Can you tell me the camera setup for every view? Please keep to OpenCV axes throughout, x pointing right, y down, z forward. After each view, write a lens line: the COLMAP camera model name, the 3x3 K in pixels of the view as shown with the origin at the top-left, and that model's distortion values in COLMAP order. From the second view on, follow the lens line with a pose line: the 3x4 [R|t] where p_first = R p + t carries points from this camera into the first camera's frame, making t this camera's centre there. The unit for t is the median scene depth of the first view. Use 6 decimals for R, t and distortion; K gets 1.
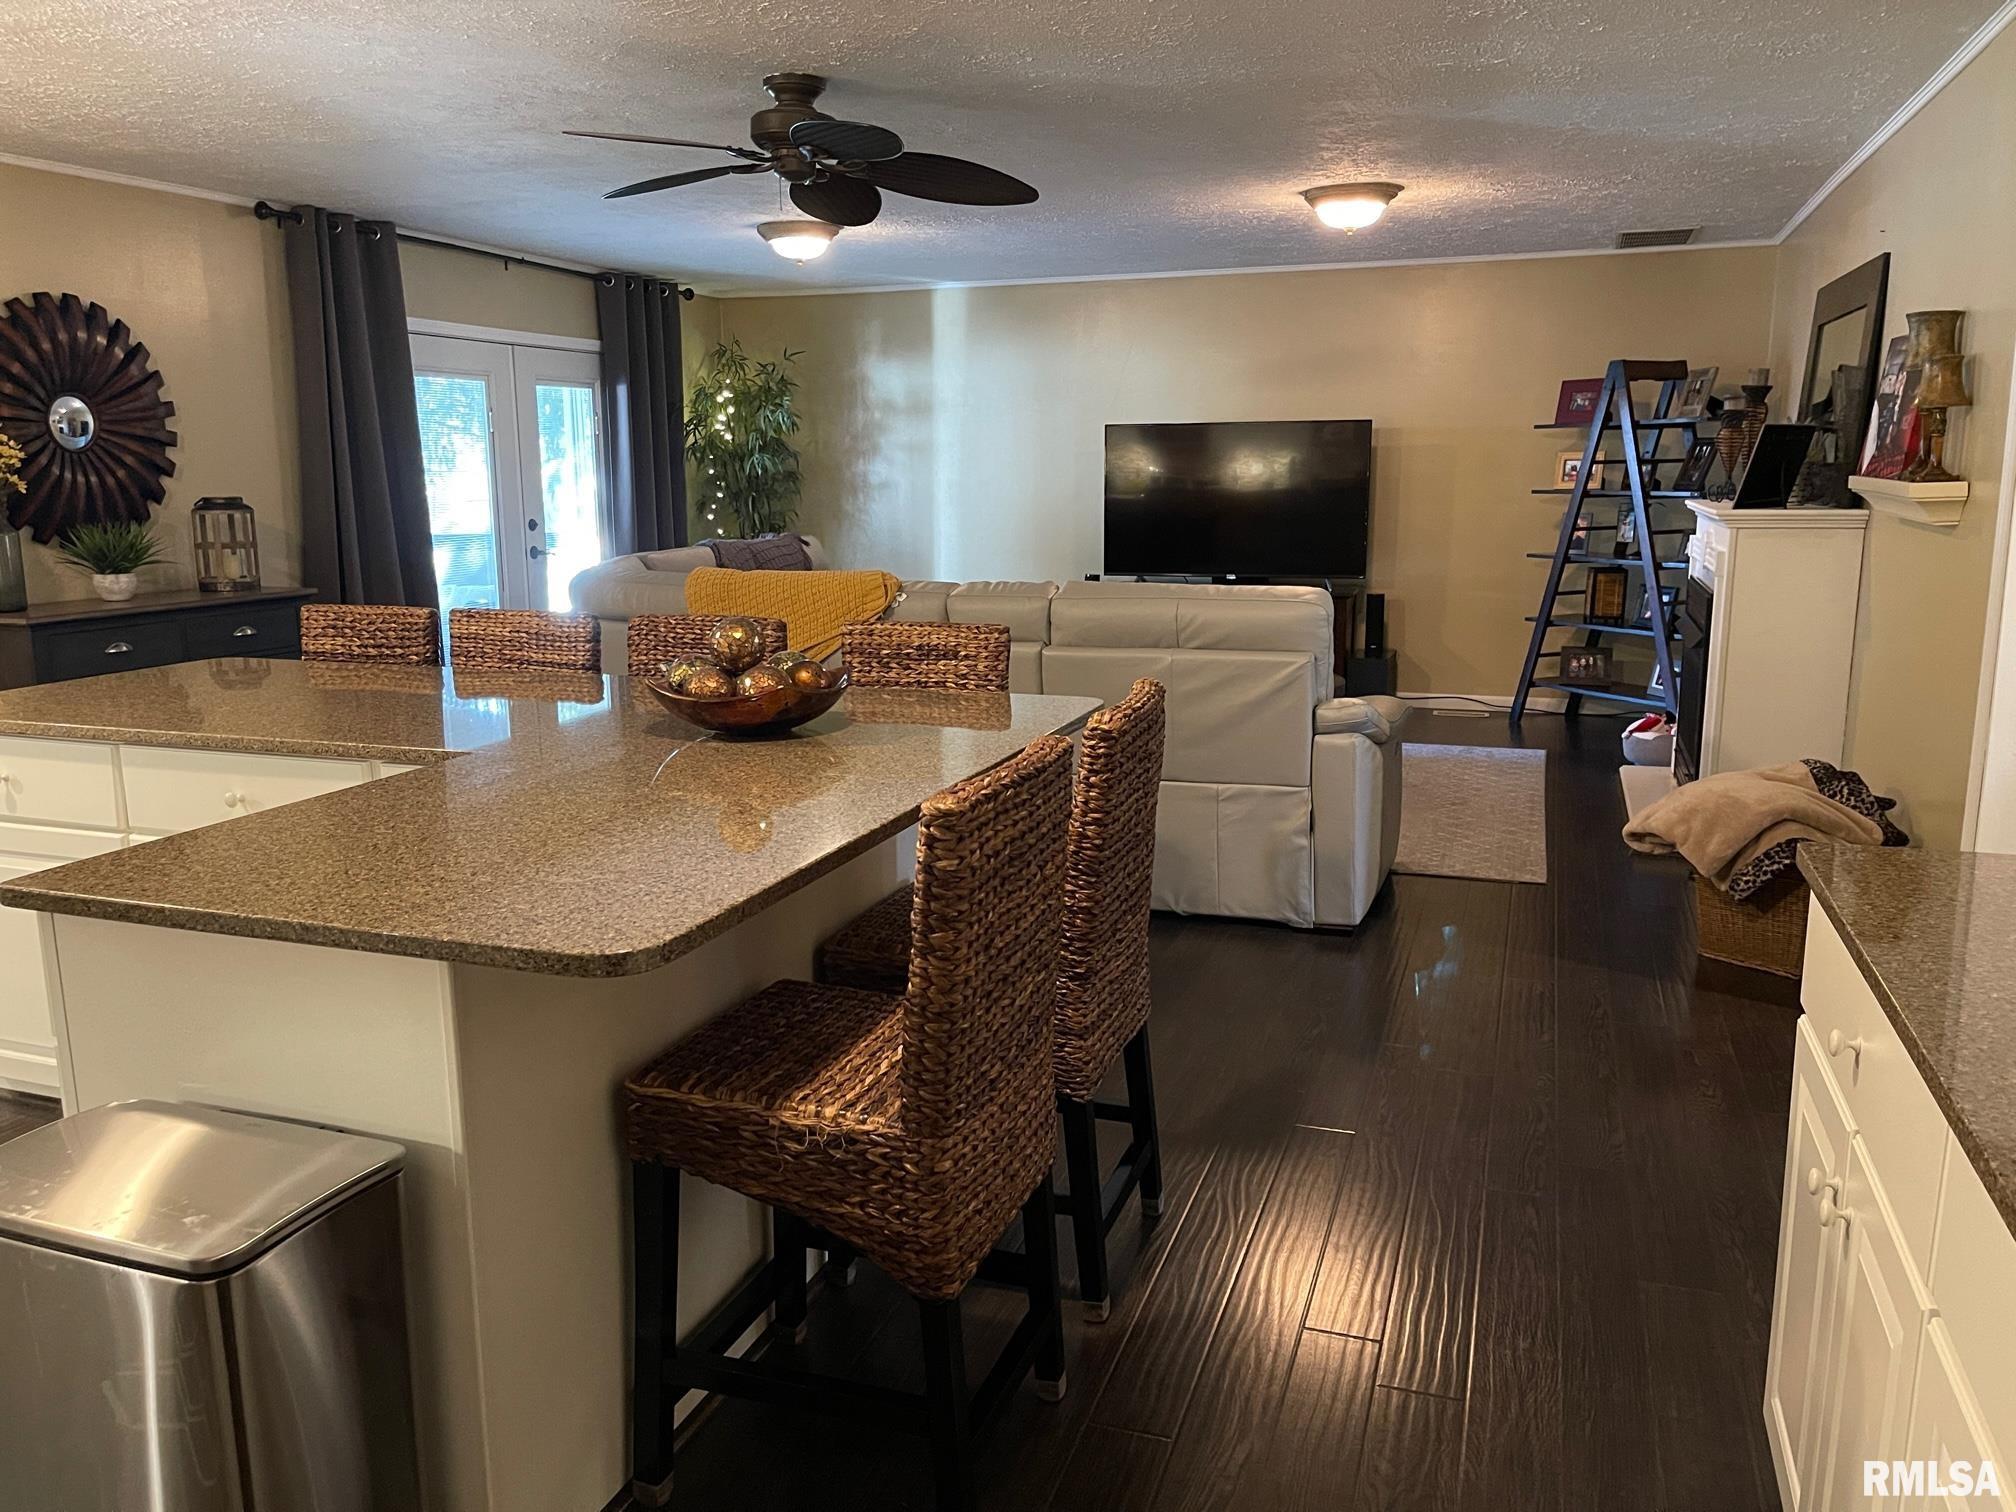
lens RADIAL K [[1527.0, 0, 1007.1], [0, 1527.0, 753.7], [0, 0, 1]] dist [0.002370, 0.000164]
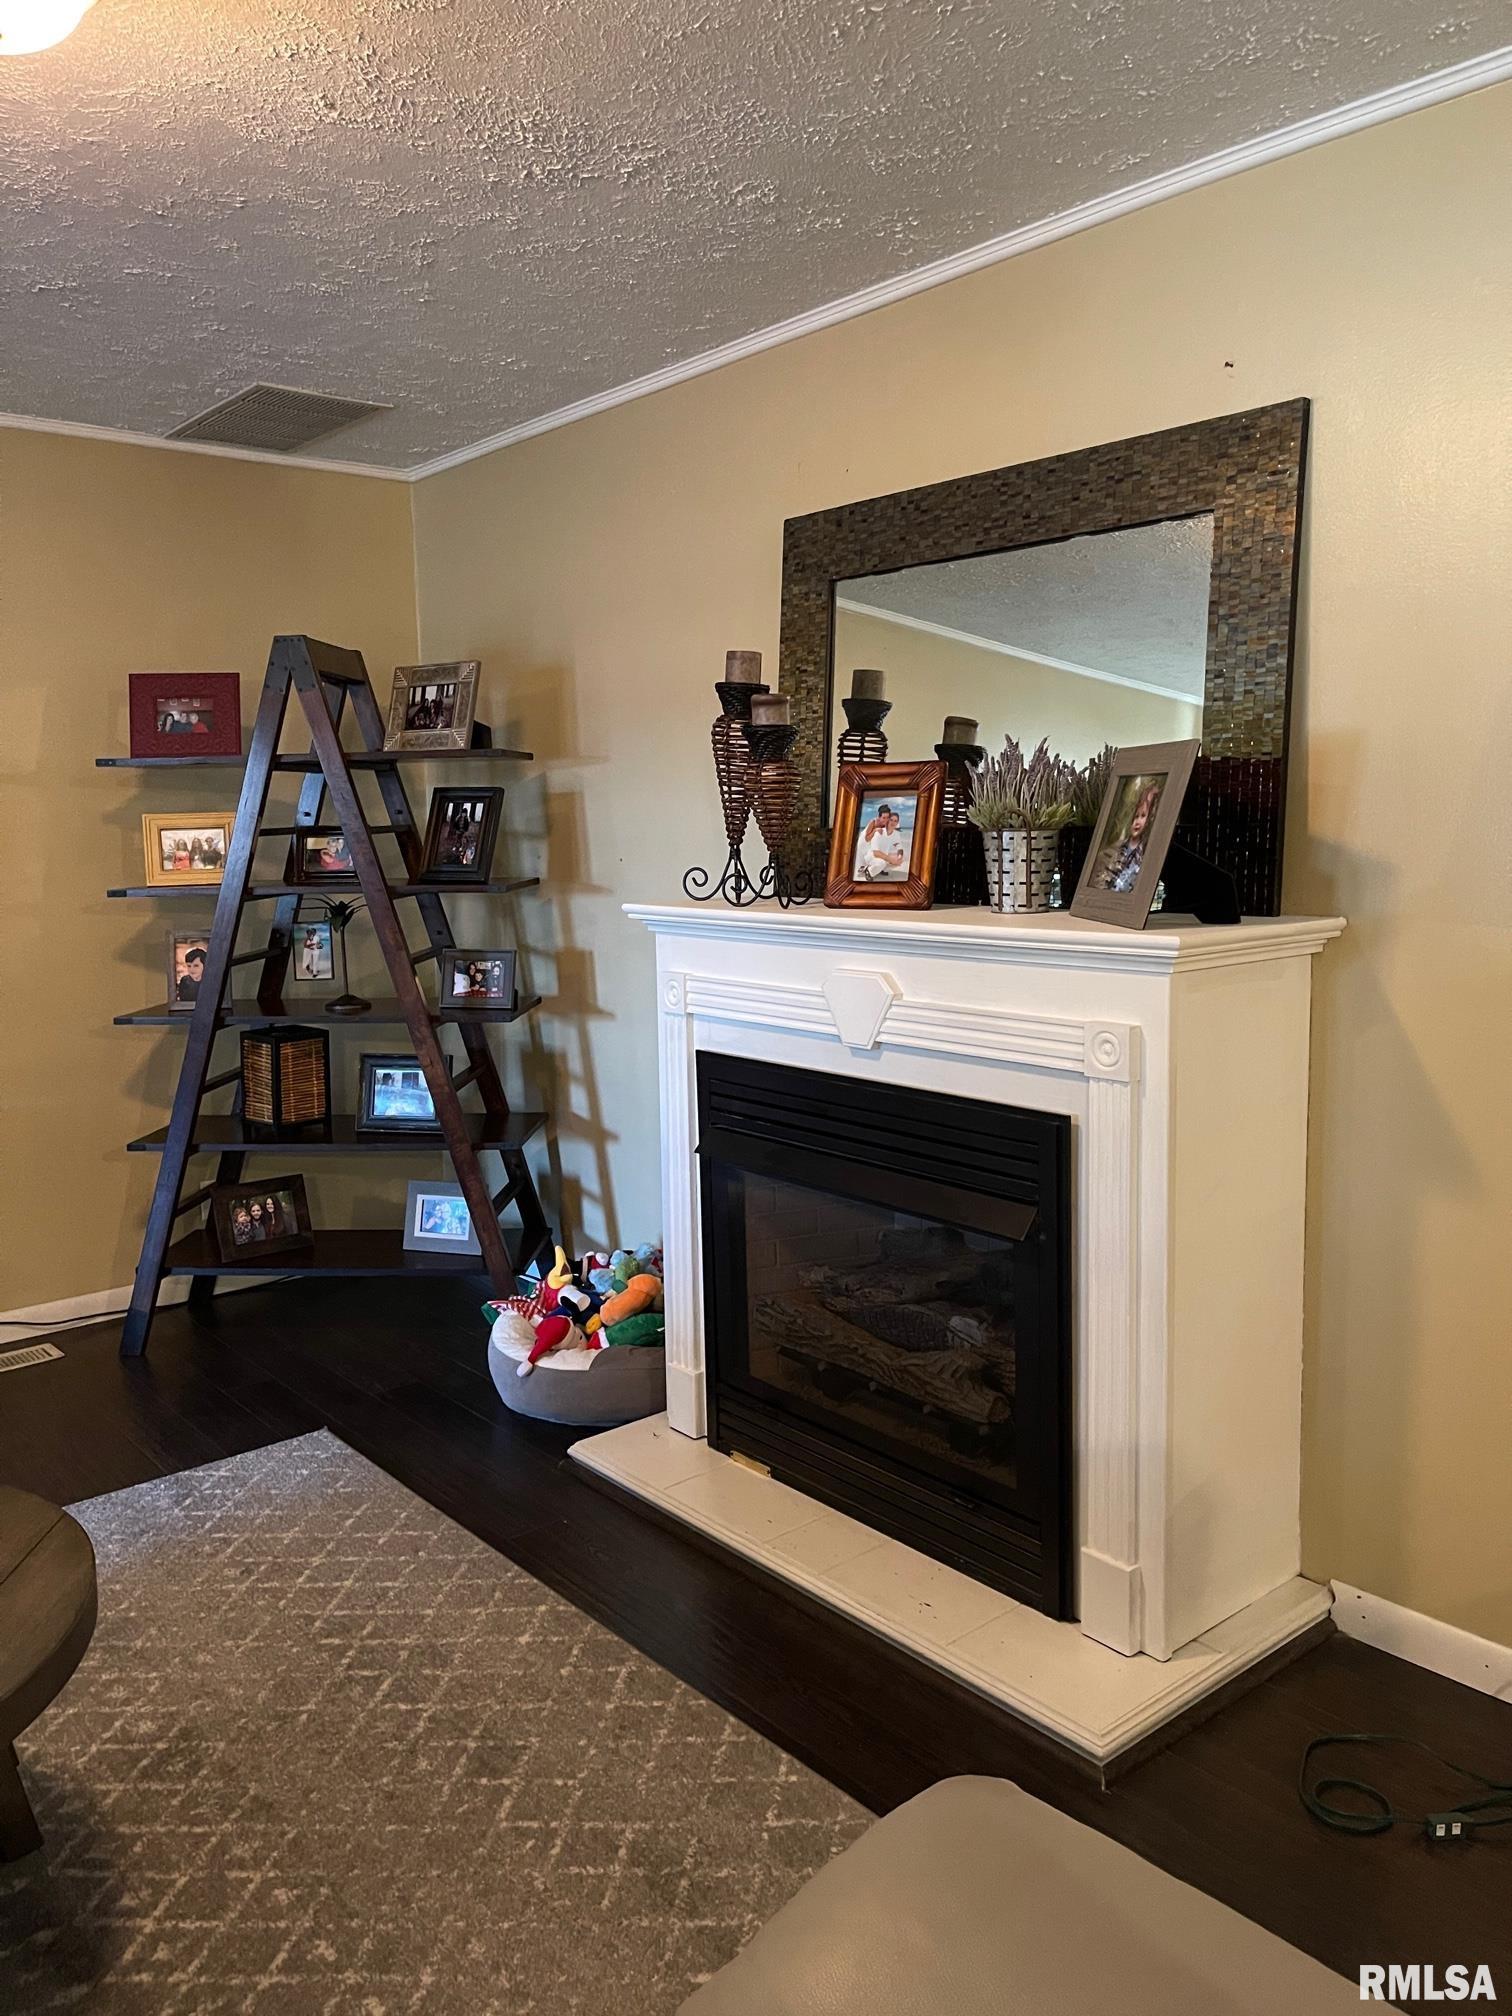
lens RADIAL K [[1527.0, 0, 756.1], [0, 1527.0, 1002.7], [0, 0, 1]] dist [0.002370, 0.000164]
pose [[0.503134, -0.104405, 0.857879, 0.023271], [0.175177, 0.984389, 0.017062, -0.110897], [-0.846268, 0.141696, 0.513569, 0.587923]]
